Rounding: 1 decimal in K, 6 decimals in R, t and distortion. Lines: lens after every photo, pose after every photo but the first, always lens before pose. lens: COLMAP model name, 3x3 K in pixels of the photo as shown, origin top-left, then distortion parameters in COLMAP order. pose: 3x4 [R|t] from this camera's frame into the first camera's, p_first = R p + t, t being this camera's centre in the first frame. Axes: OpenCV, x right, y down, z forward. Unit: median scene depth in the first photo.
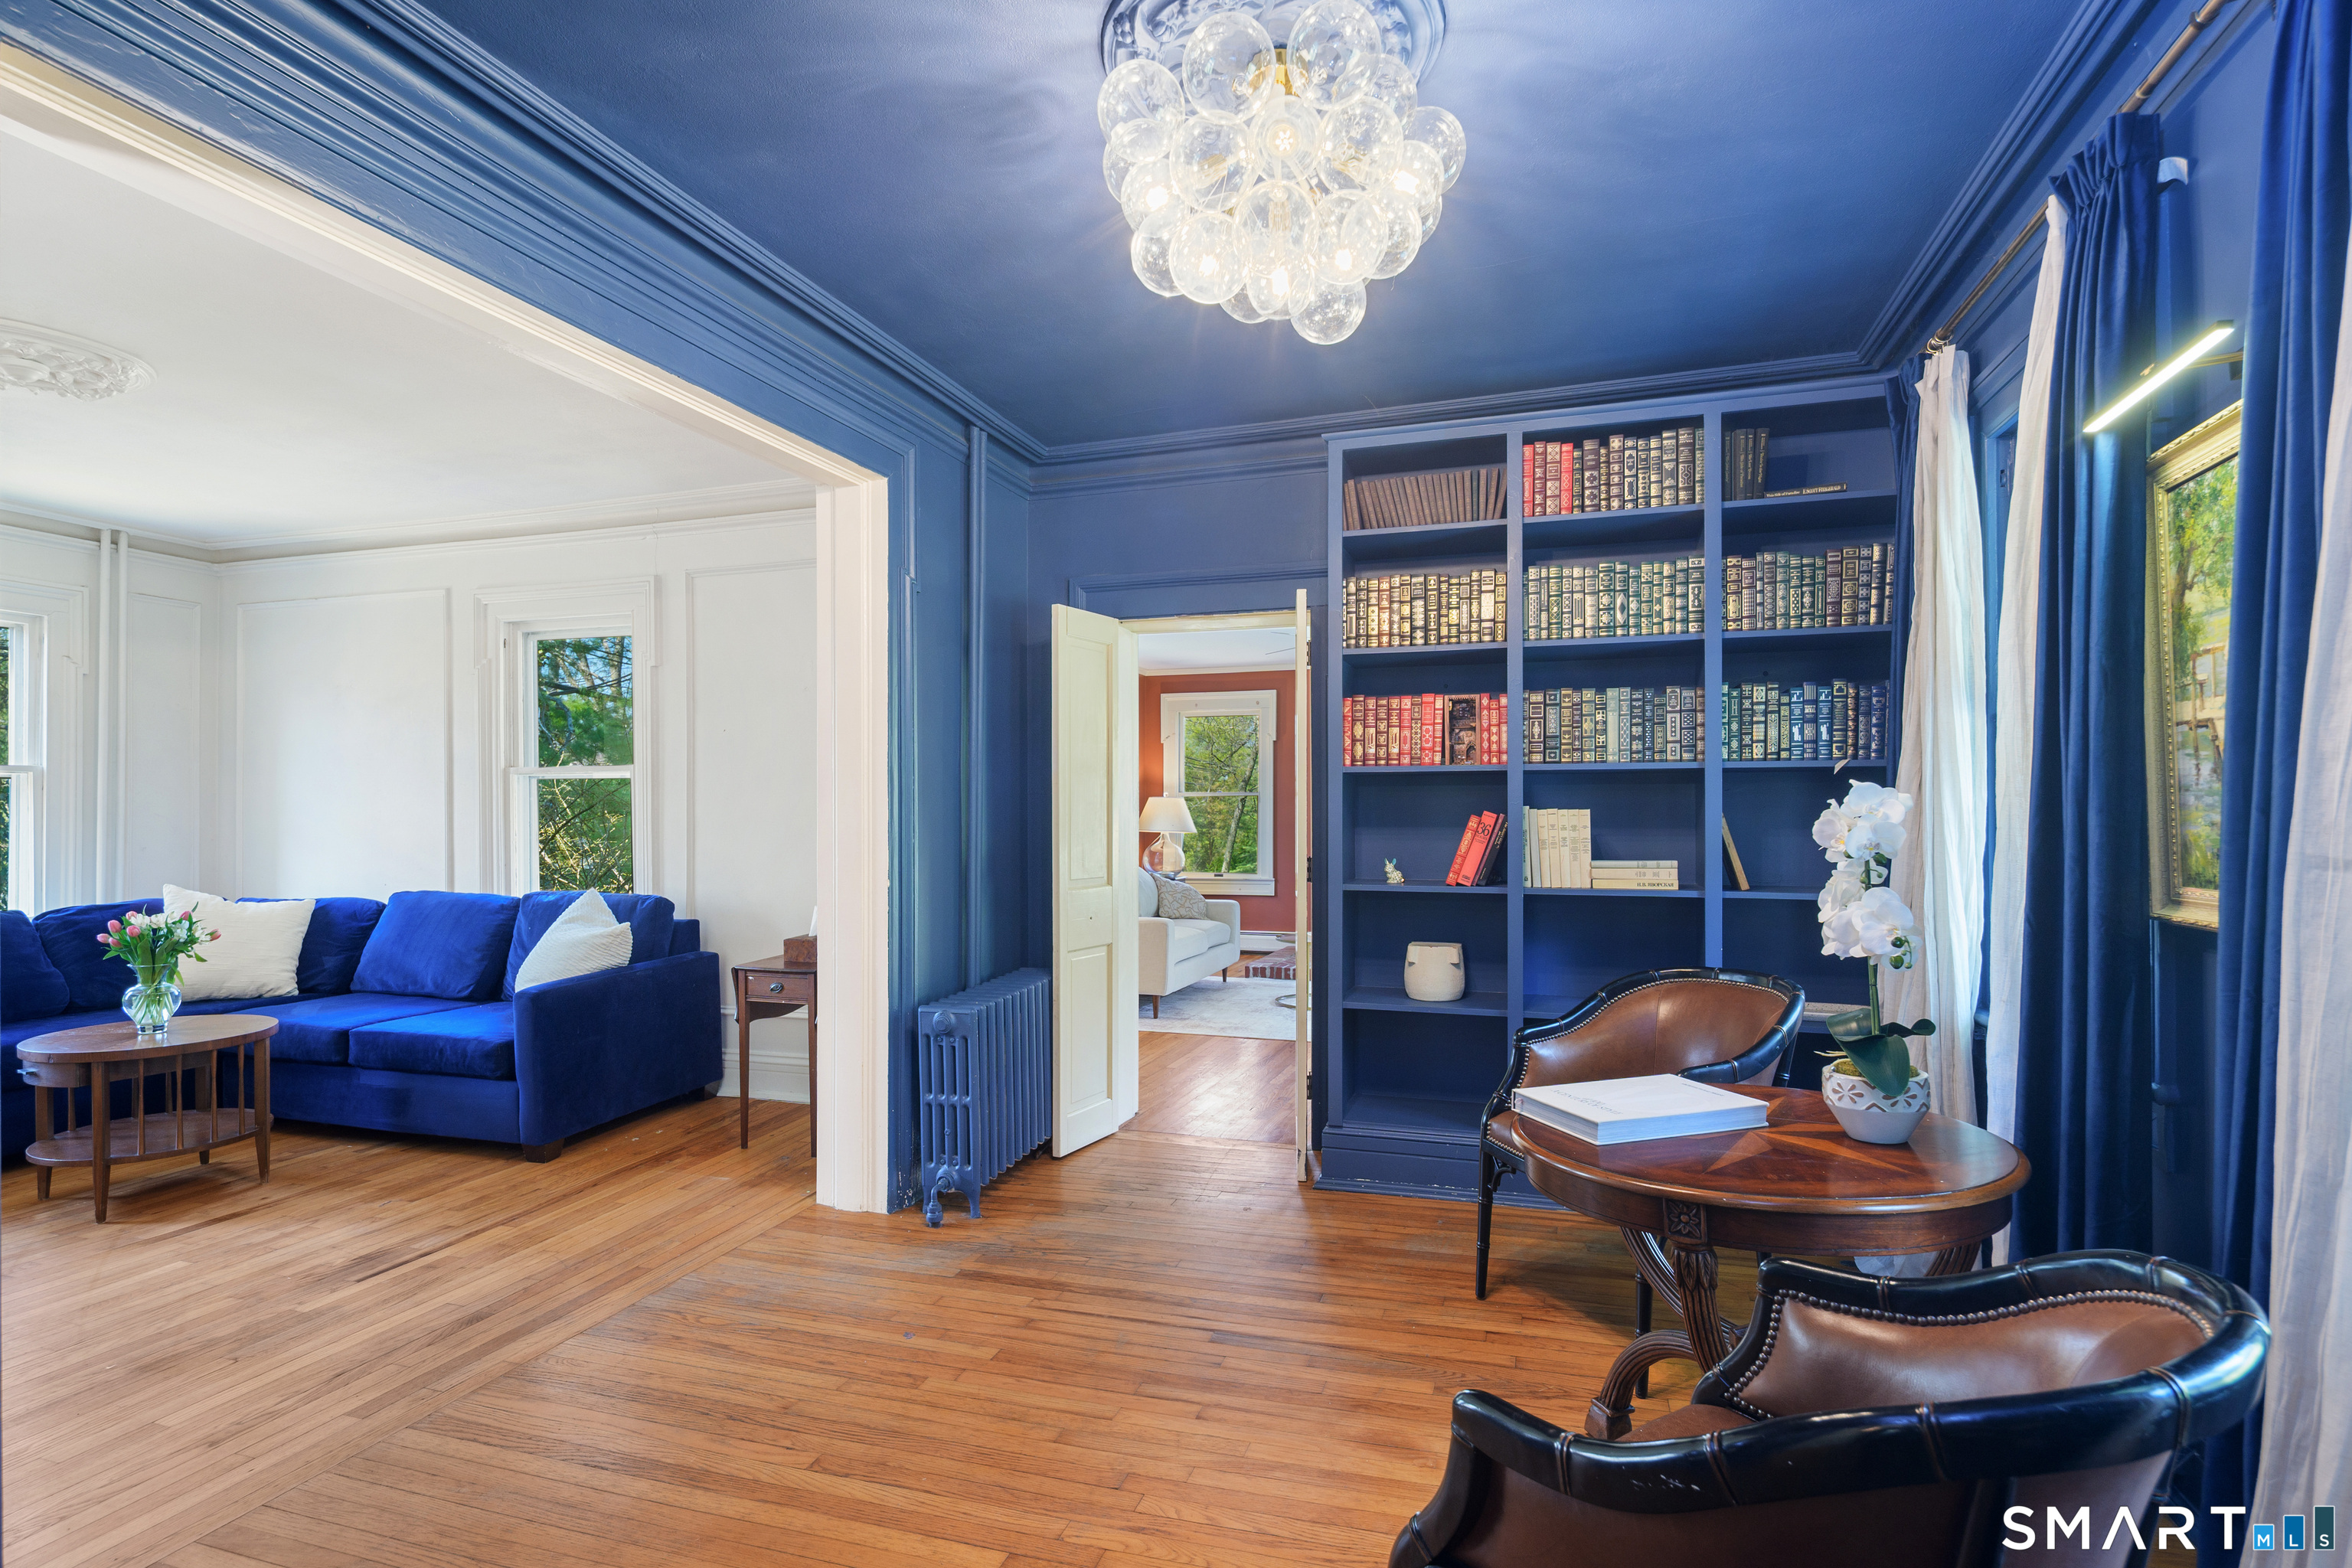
lens RADIAL K [[1188.7, 0, 1178.0], [0, 1188.7, 793.5], [0, 0, 1]] dist [0.006953, -0.004742]
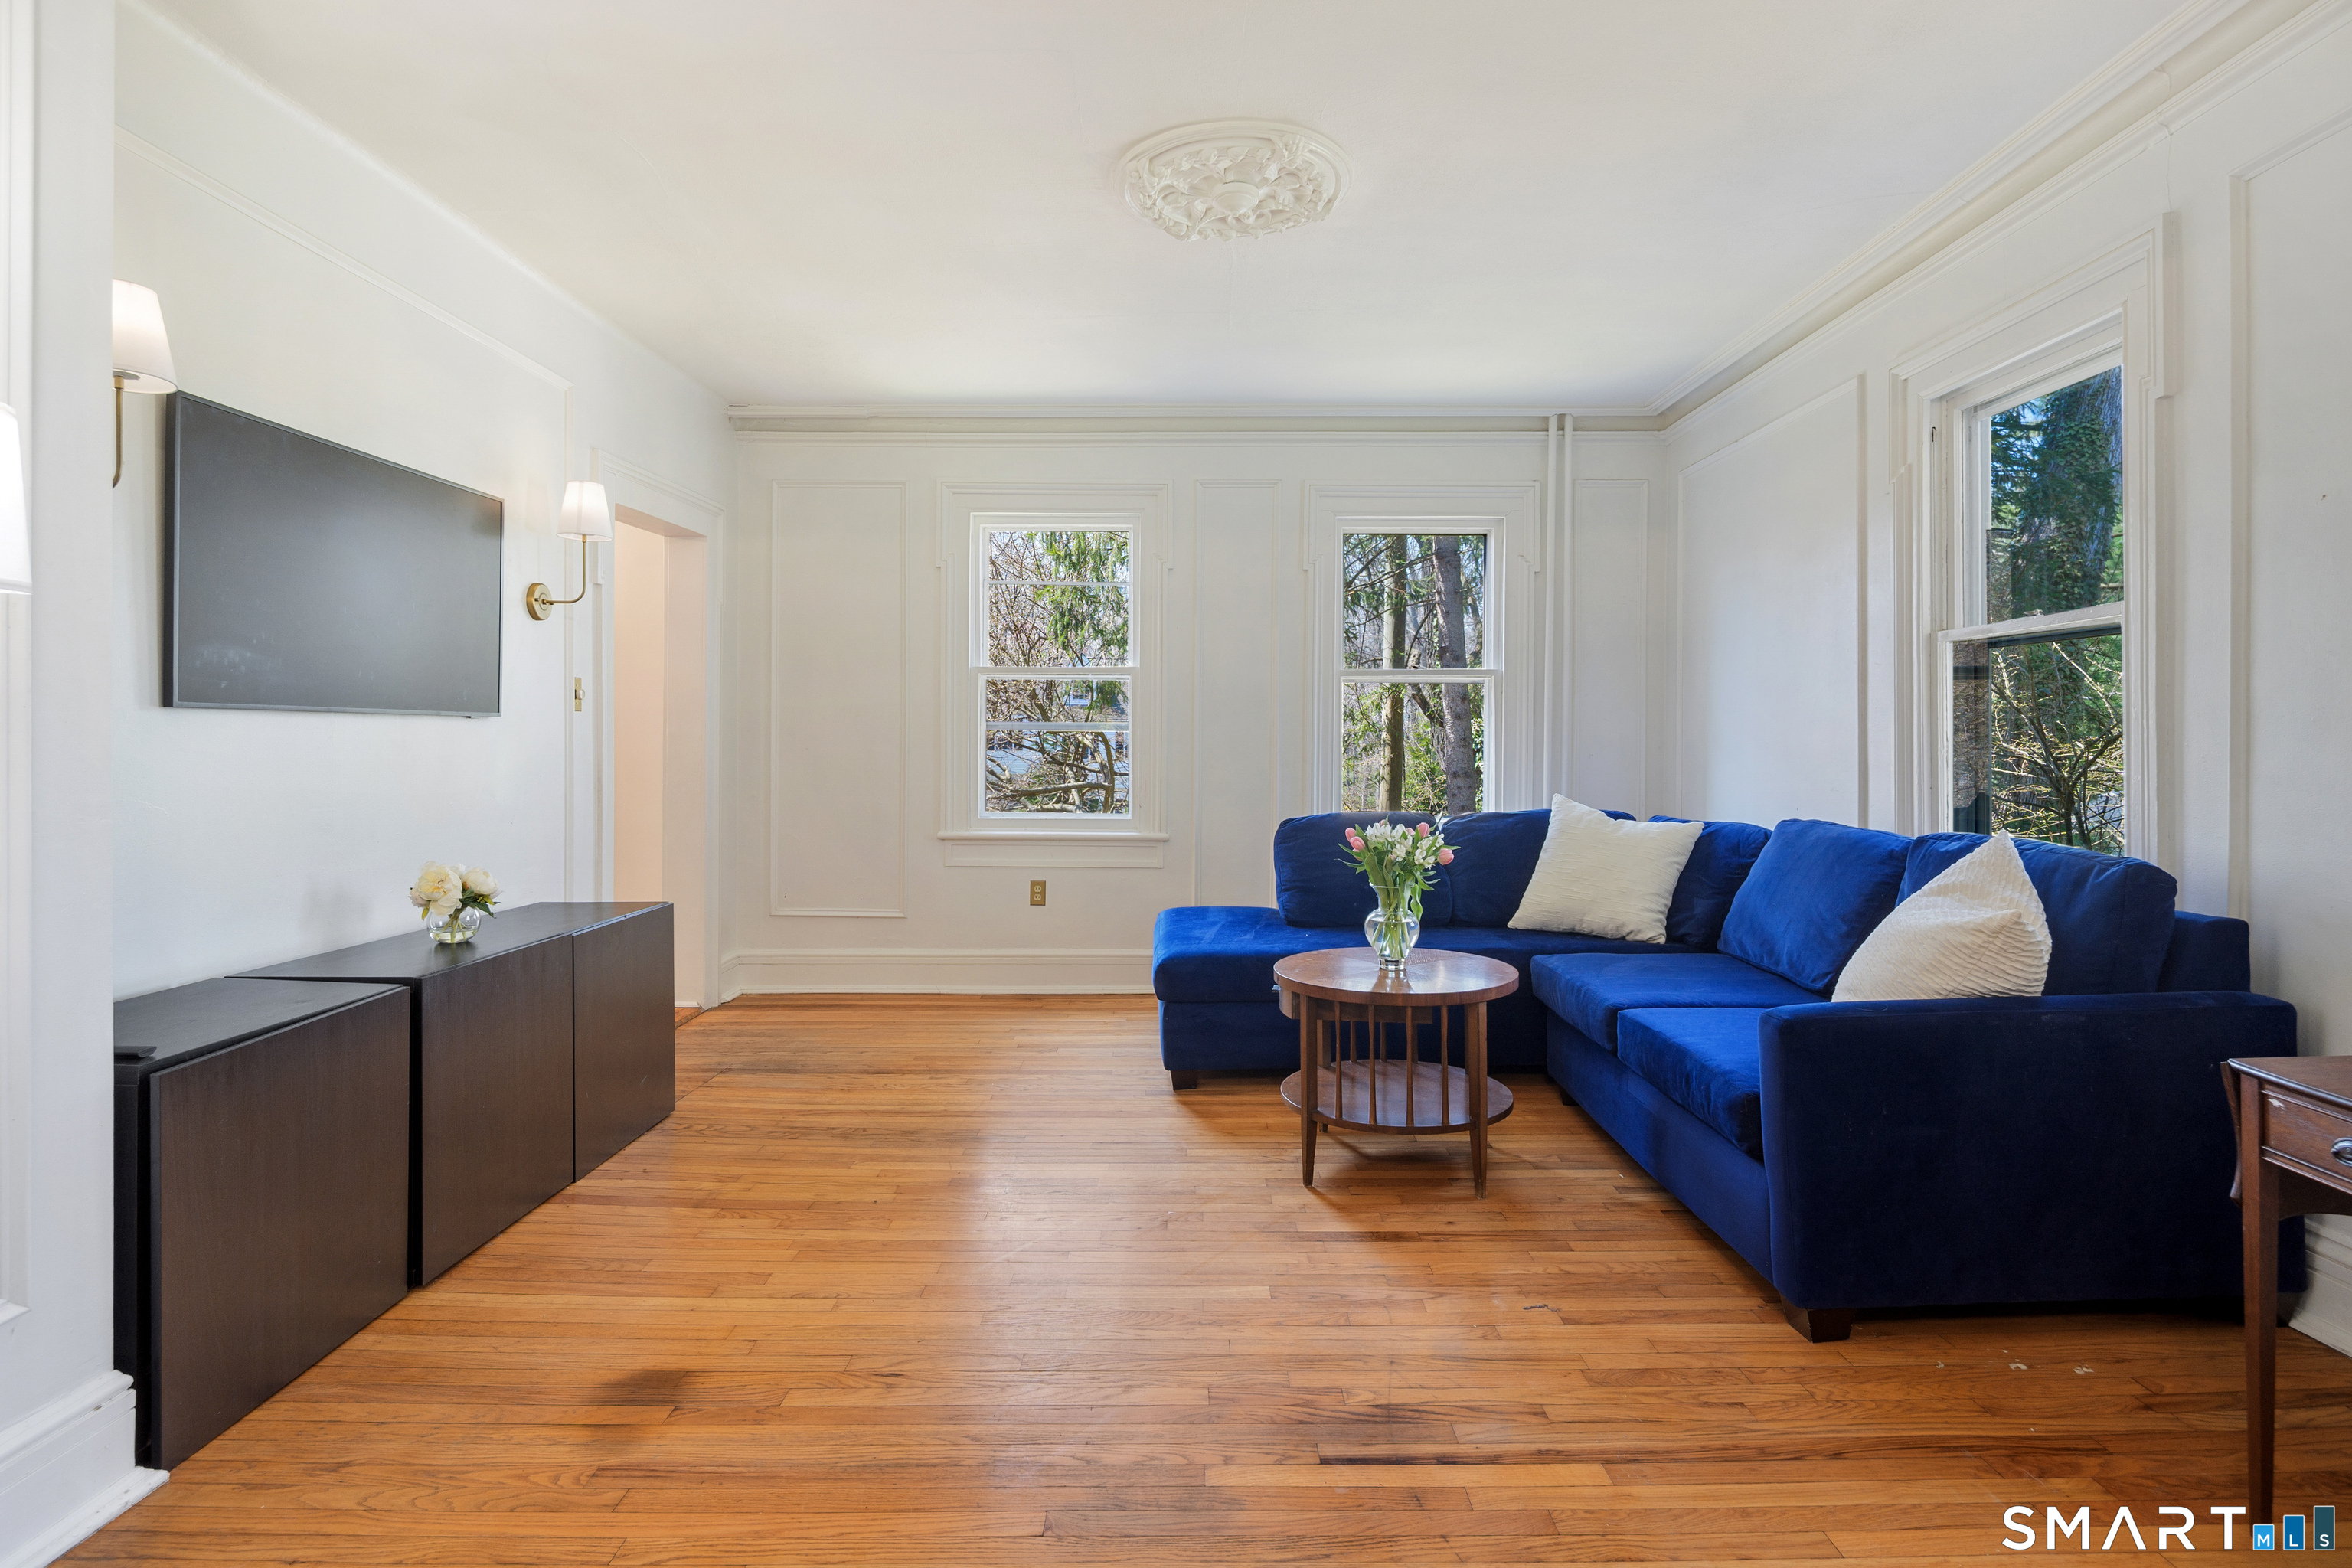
lens RADIAL K [[1188.7, 0, 1217.2], [0, 1188.7, 744.9], [0, 0, 1]] dist [0.006953, -0.004742]
pose [[0.297112, 0.002456, -0.954839, -0.091278], [0.018089, 0.999803, 0.008200, 0.030236], [0.954671, -0.019708, 0.297009, 0.529258]]
